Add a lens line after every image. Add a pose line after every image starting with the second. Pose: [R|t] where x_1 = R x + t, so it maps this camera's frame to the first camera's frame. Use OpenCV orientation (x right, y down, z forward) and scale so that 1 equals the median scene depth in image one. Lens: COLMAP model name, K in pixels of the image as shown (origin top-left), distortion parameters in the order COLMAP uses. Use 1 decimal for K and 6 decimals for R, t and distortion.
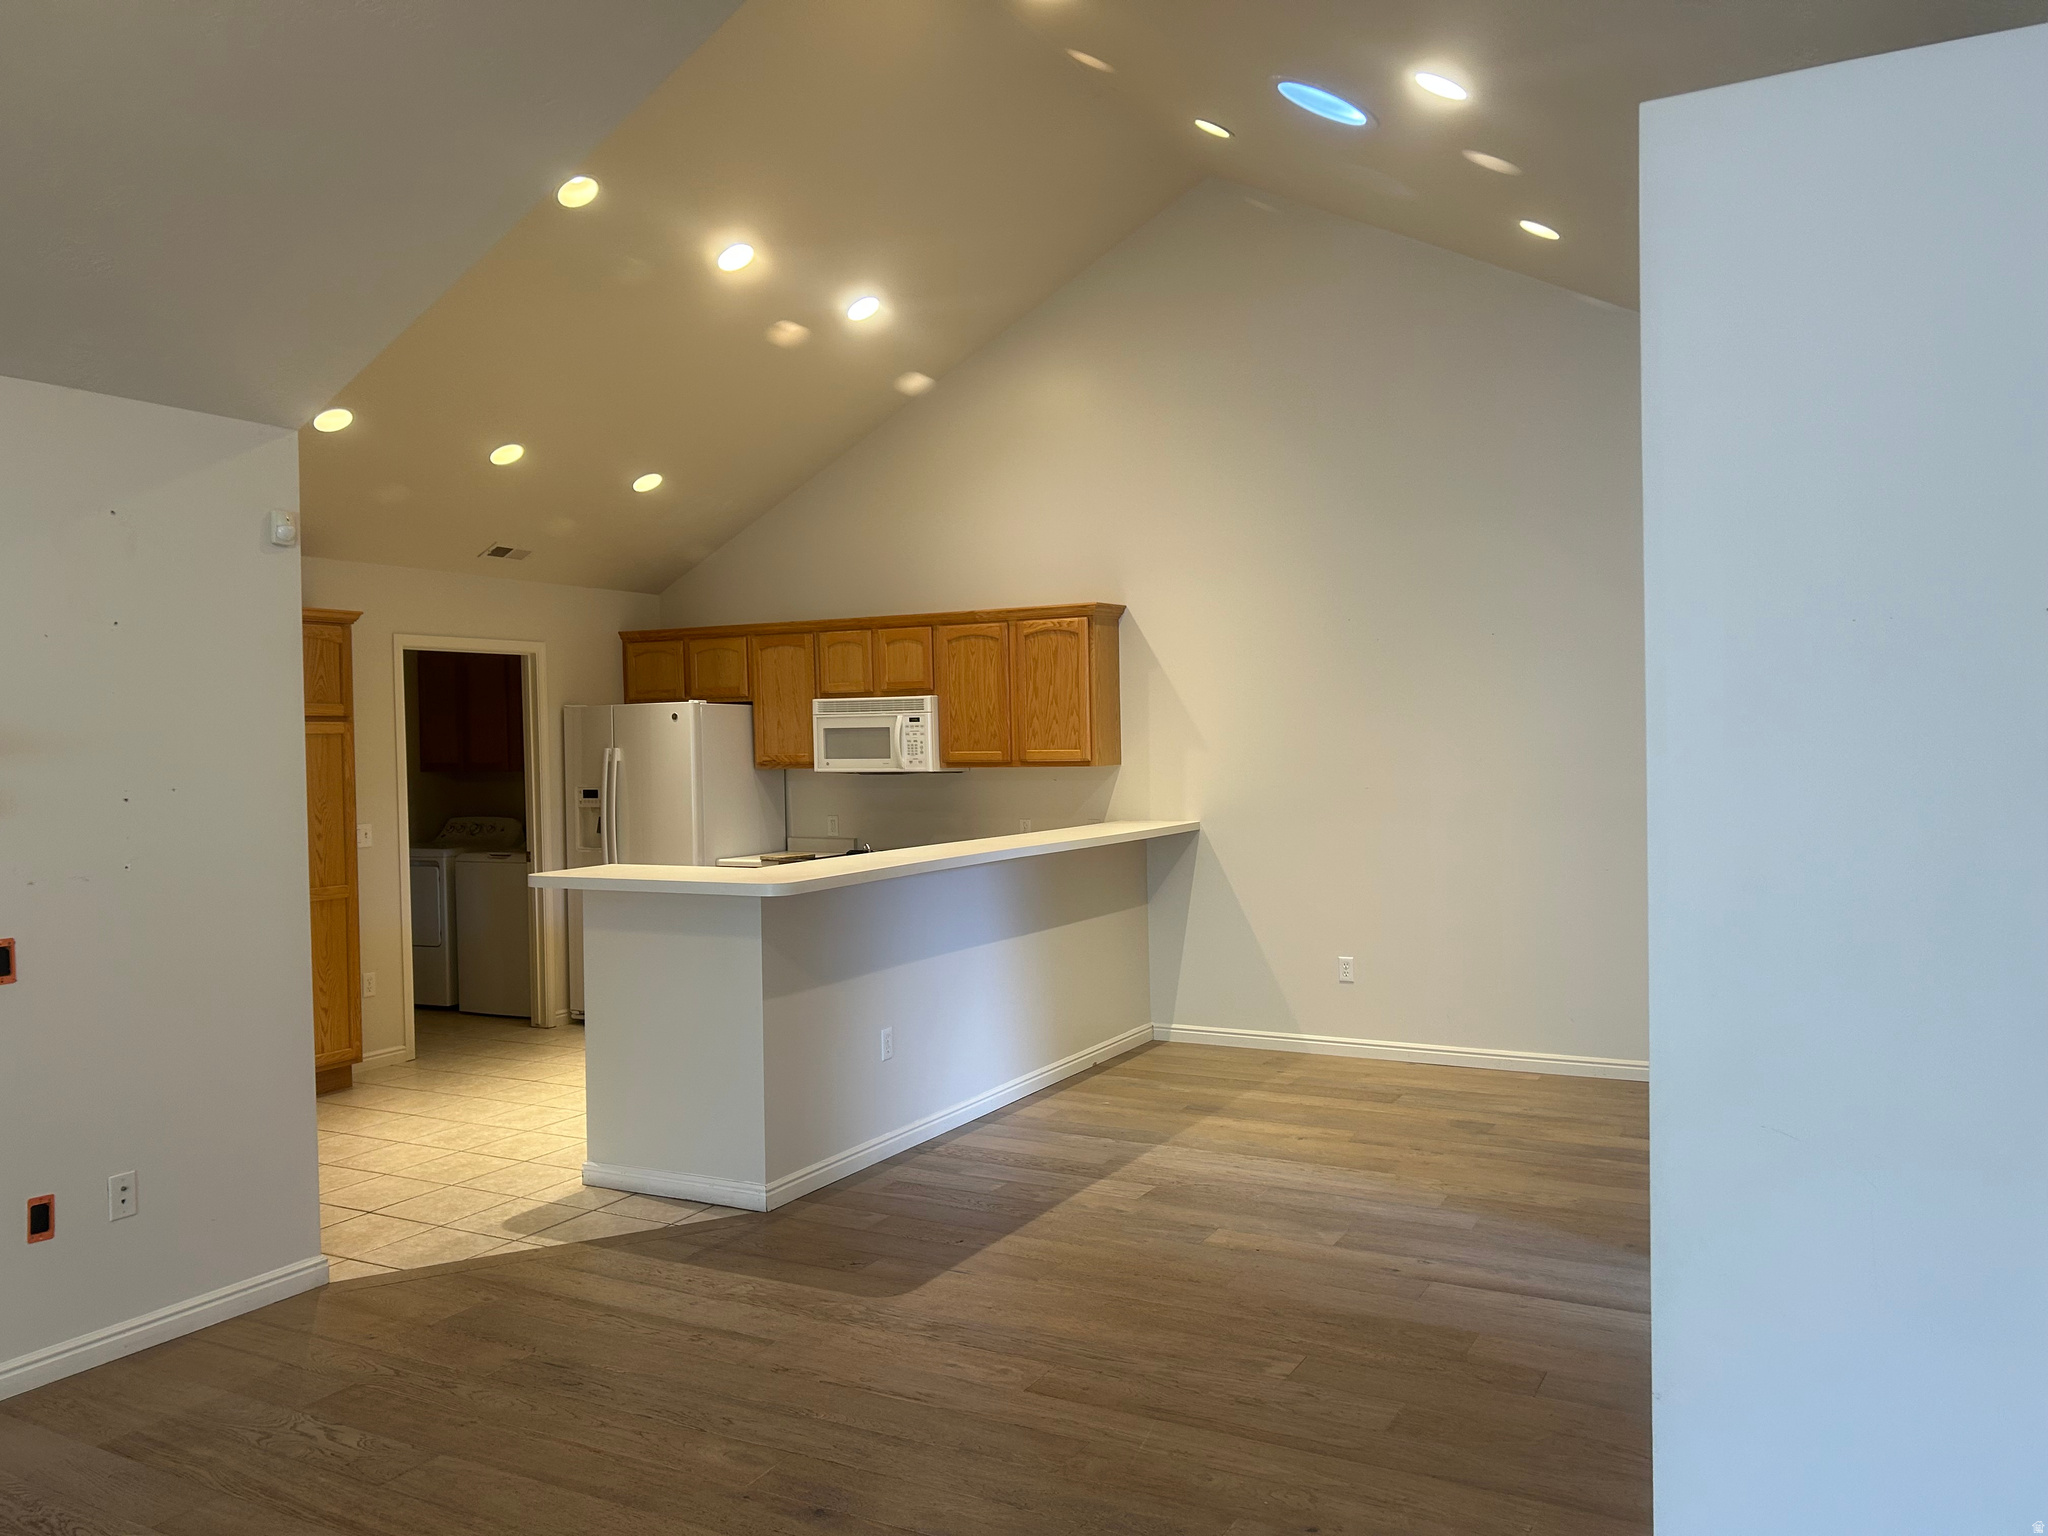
lens RADIAL K [[1570.0, 0, 1025.2], [0, 1570.0, 773.2], [0, 0, 1]] dist [0.052012, -0.062577]
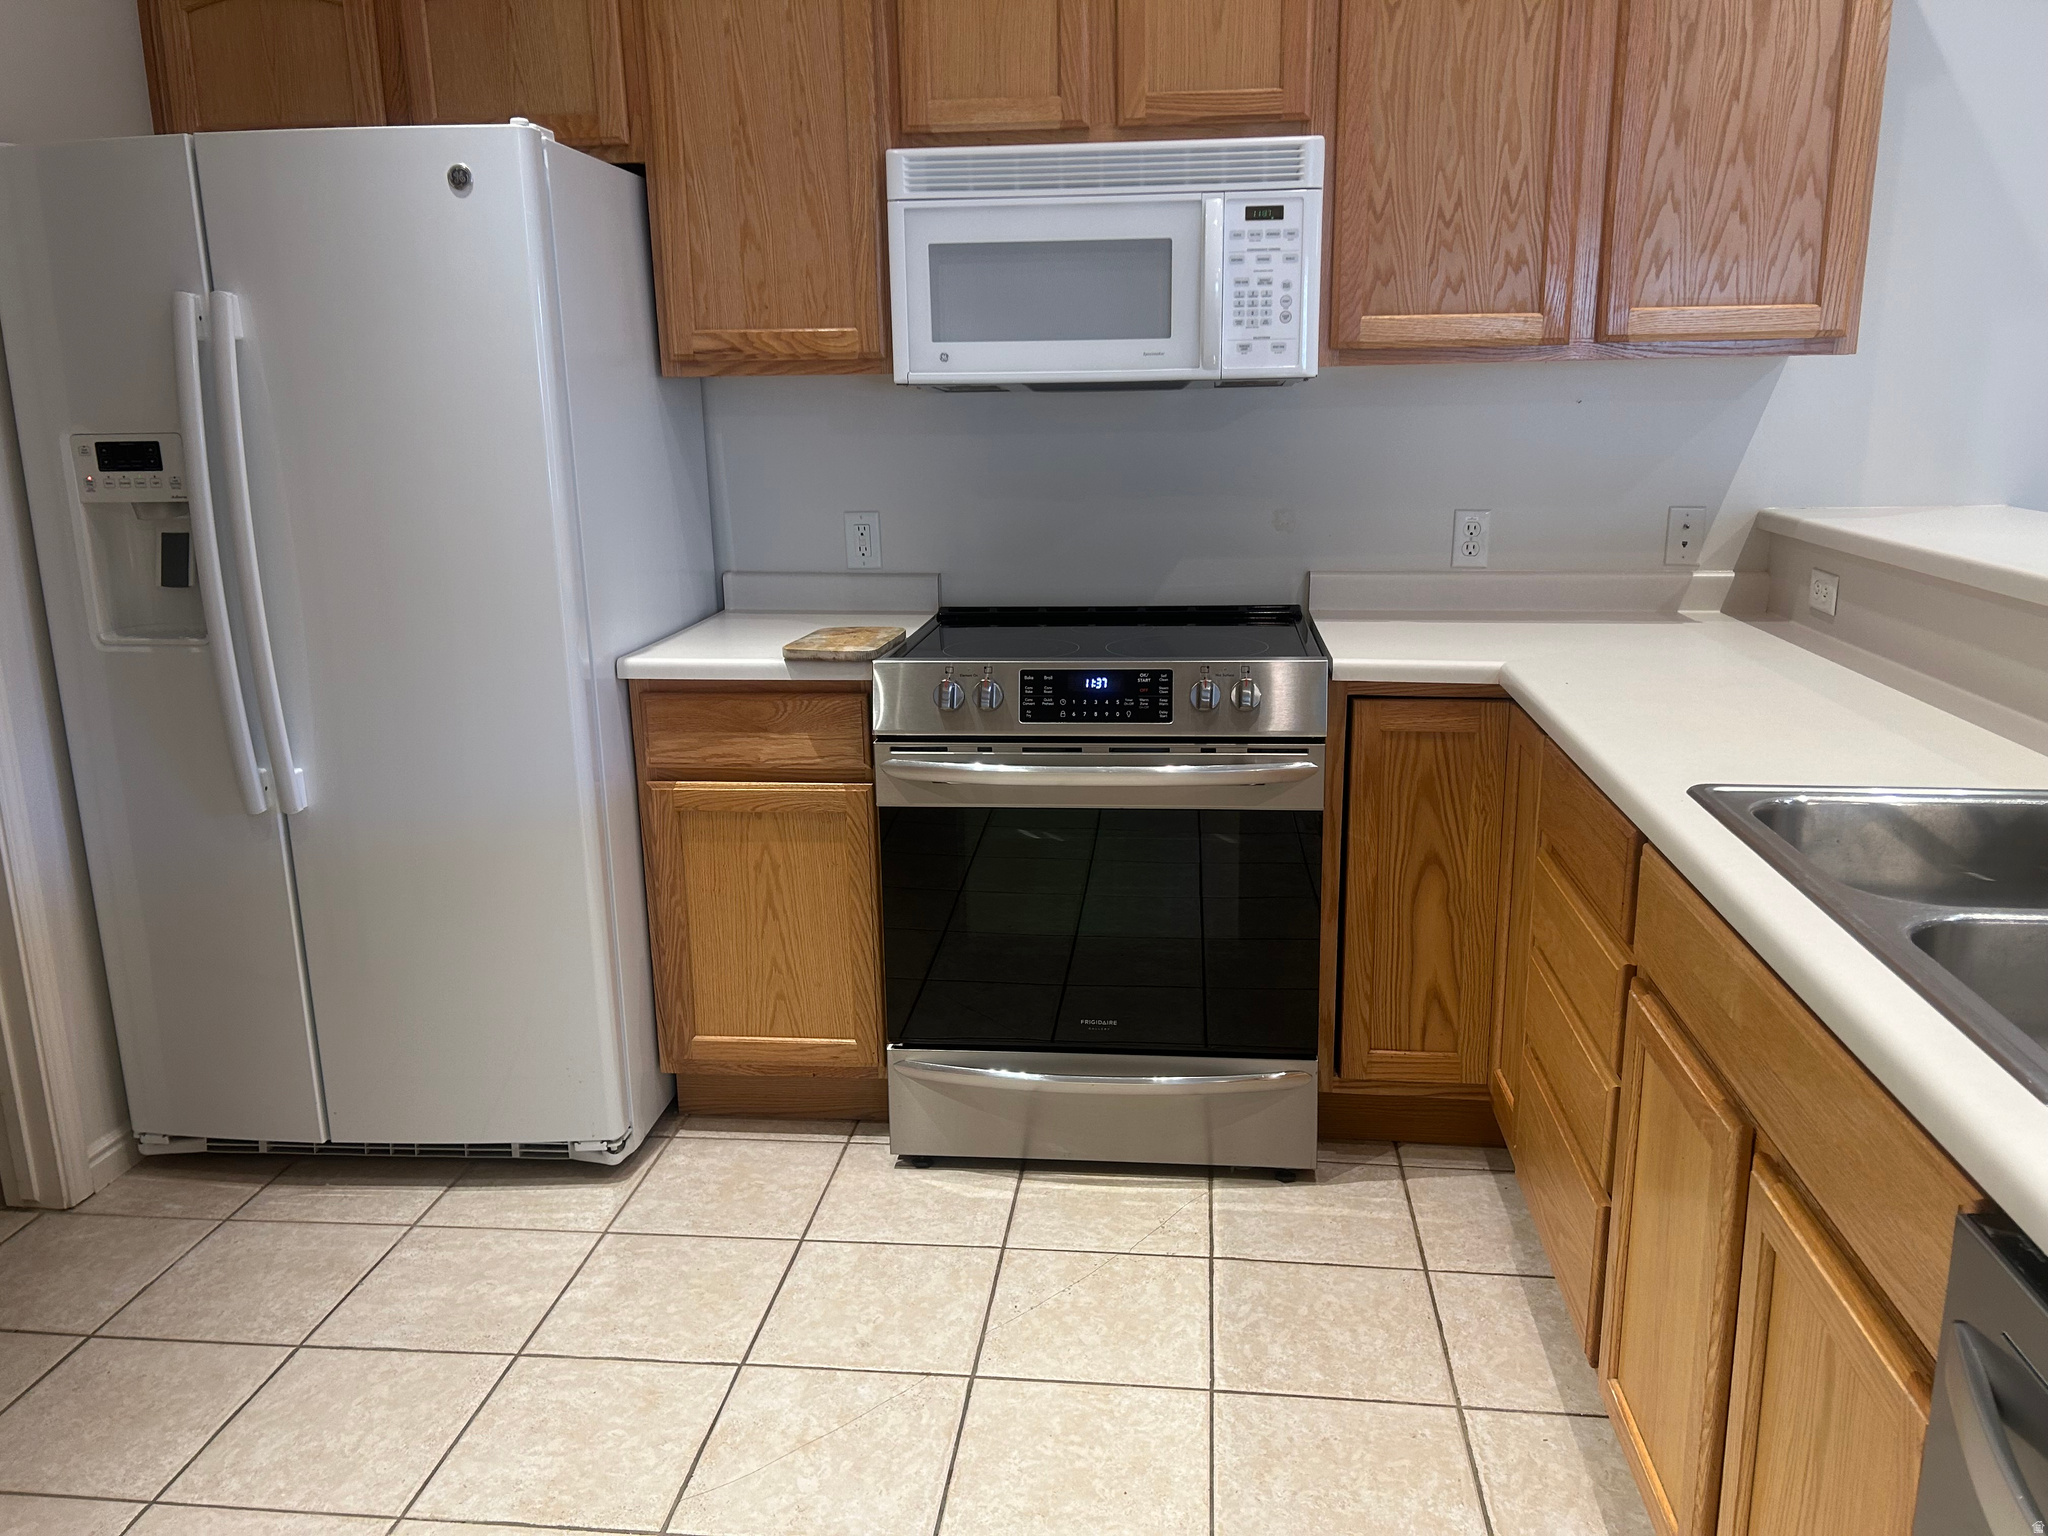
lens RADIAL K [[1570.0, 0, 1021.5], [0, 1570.0, 756.2], [0, 0, 1]] dist [0.052012, -0.062577]
pose [[0.931382, -0.080833, 0.354956, -0.243189], [0.007199, 0.978936, 0.204041, 0.009184], [-0.363972, -0.187484, 0.912345, 0.693342]]
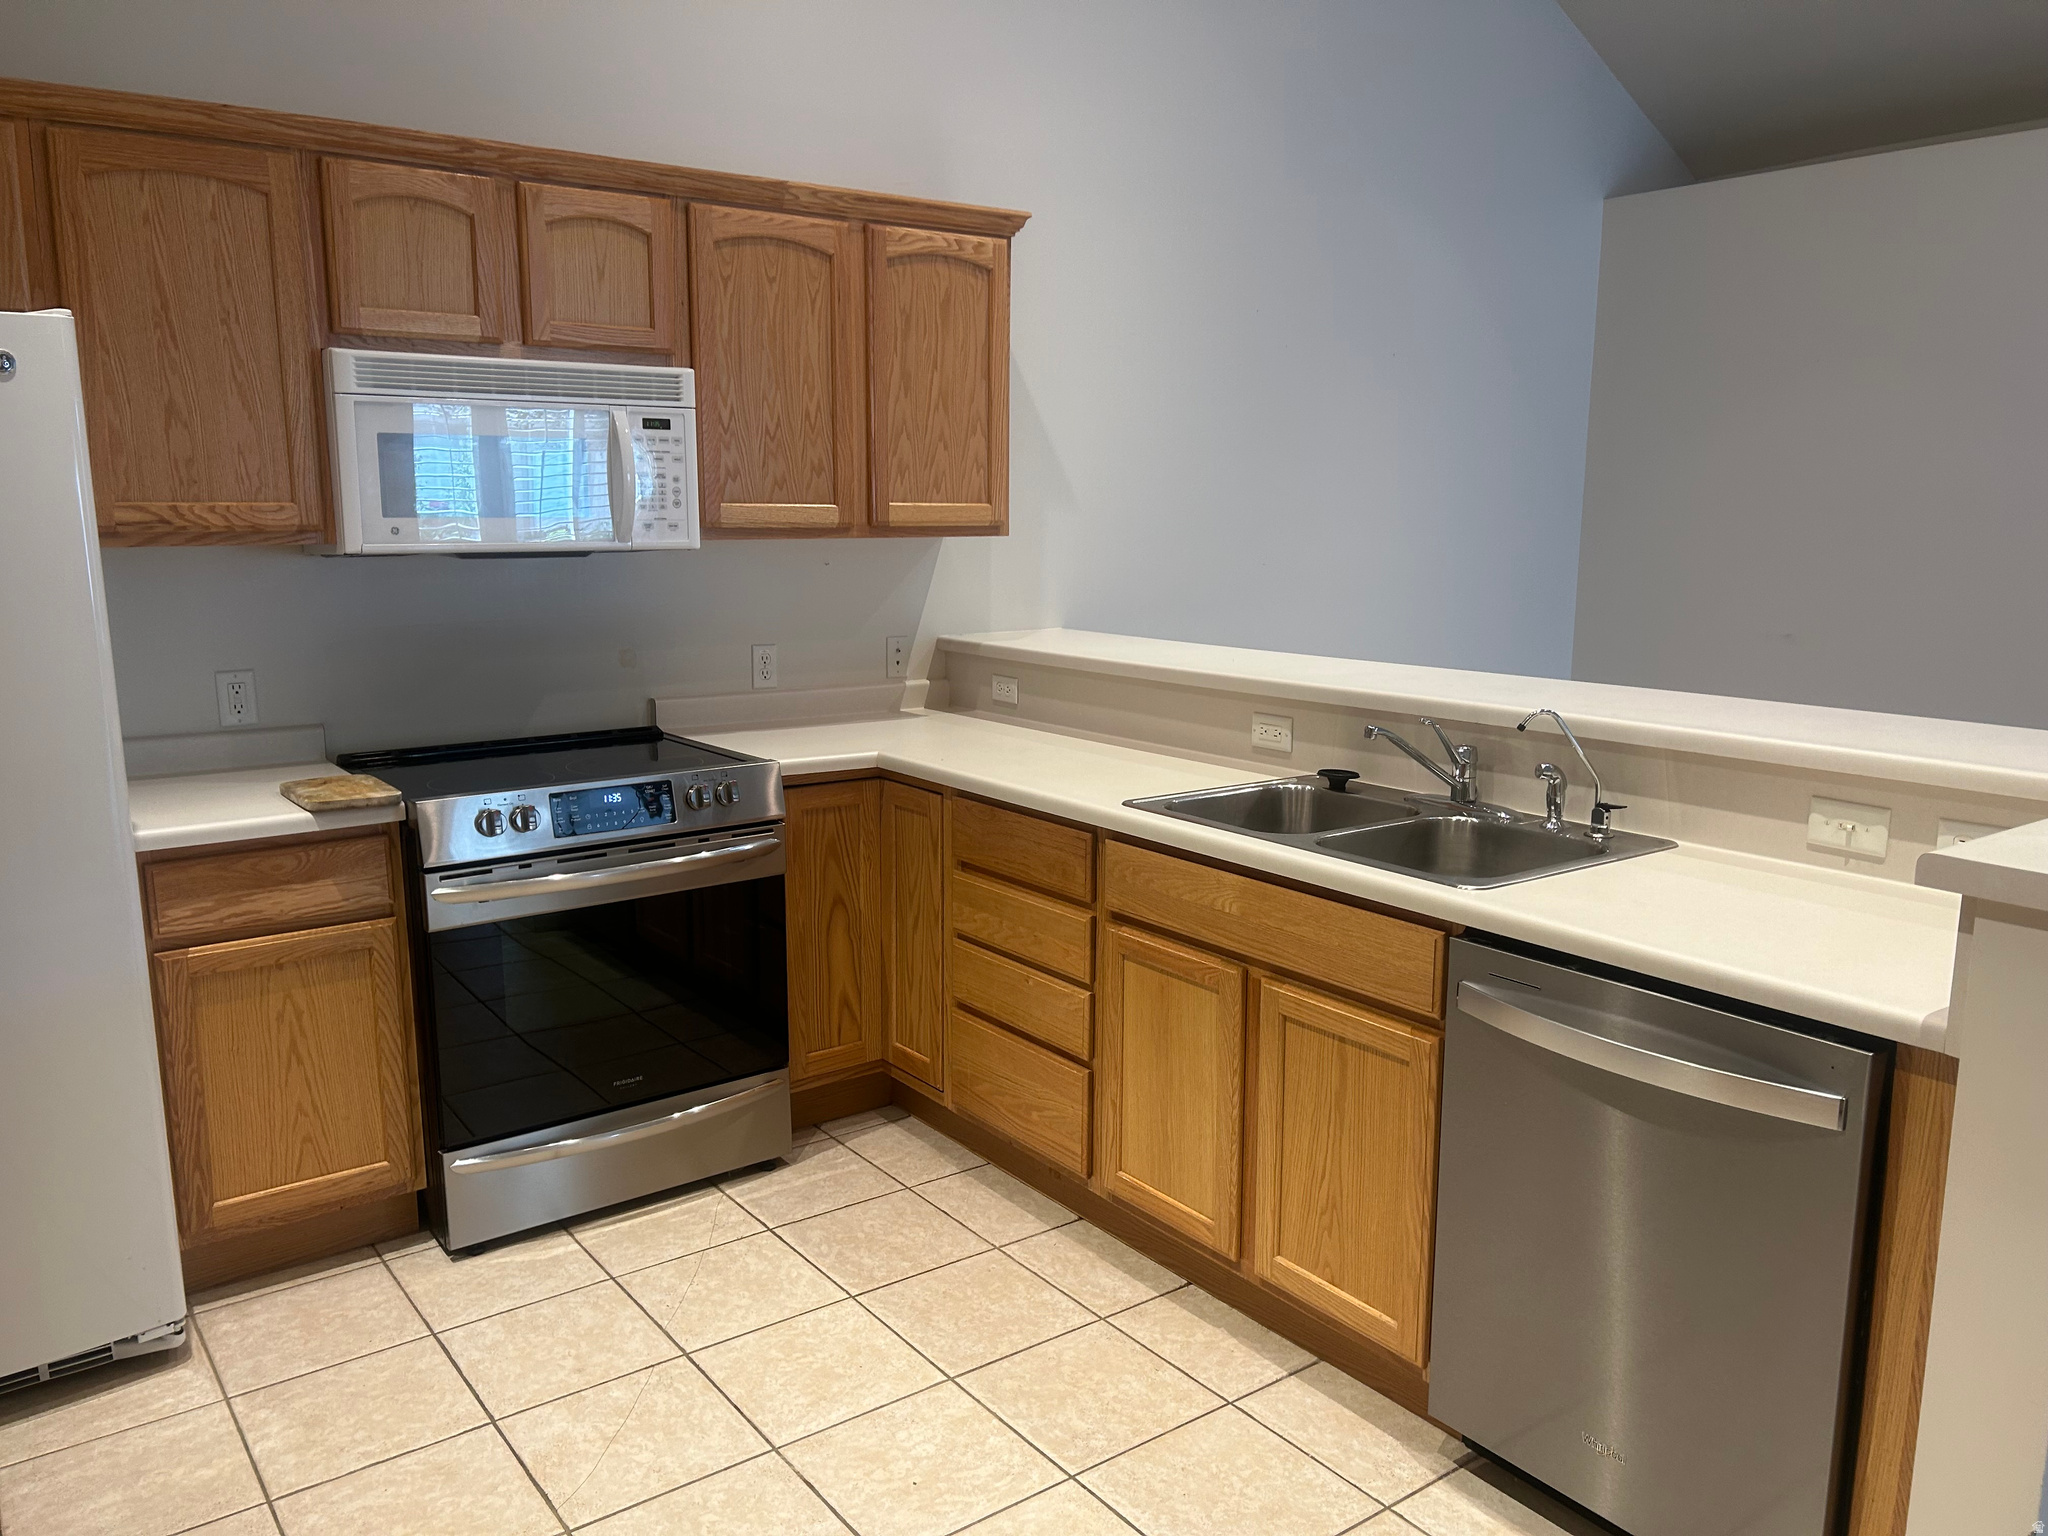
lens RADIAL K [[1570.0, 0, 1031.6], [0, 1570.0, 778.2], [0, 0, 1]] dist [0.052012, -0.062577]
pose [[0.427319, -0.140126, 0.893176, -0.417599], [0.010945, 0.988646, 0.149867, -0.002564], [-0.904035, -0.054266, 0.424001, 0.721385]]
